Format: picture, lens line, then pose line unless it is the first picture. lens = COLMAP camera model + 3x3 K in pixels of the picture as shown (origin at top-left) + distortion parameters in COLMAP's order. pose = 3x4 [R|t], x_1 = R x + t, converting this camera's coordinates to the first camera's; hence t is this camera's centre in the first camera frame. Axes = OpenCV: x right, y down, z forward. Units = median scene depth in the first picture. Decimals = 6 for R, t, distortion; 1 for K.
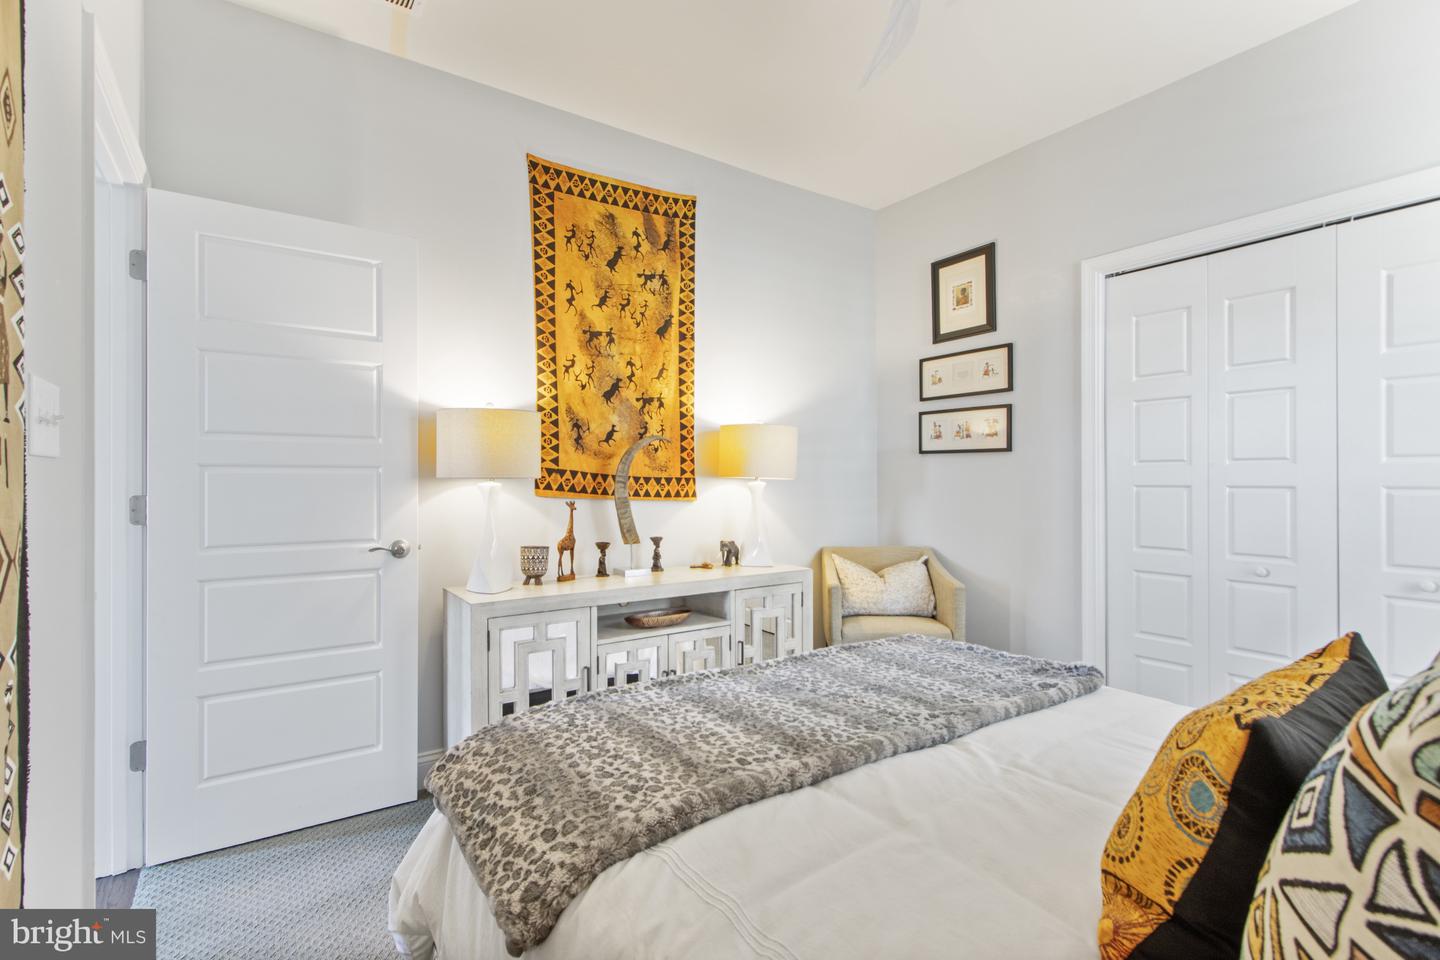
lens RADIAL K [[678.1, 0, 692.9], [0, 678.1, 477.3], [0, 0, 1]] dist [0.009551, -0.003321]
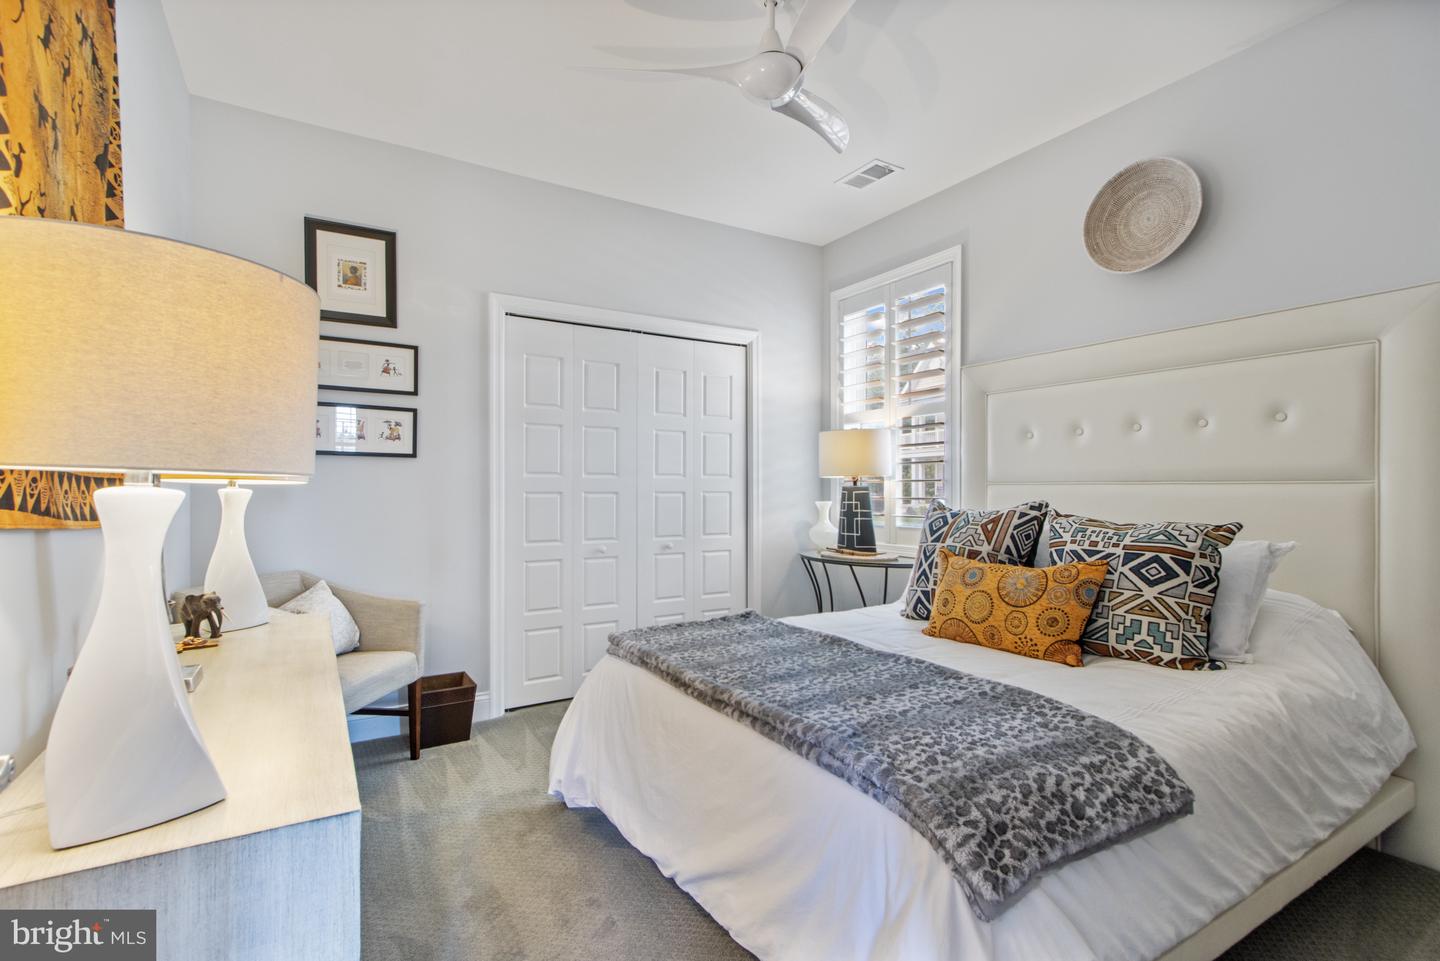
lens RADIAL K [[678.1, 0, 709.5], [0, 678.1, 483.8], [0, 0, 1]] dist [0.009551, -0.003321]
pose [[0.026831, 0.009397, 0.999596, -0.549562], [-0.004803, 0.999945, -0.009272, 0.006632], [-0.999628, -0.004552, 0.026875, 0.626040]]
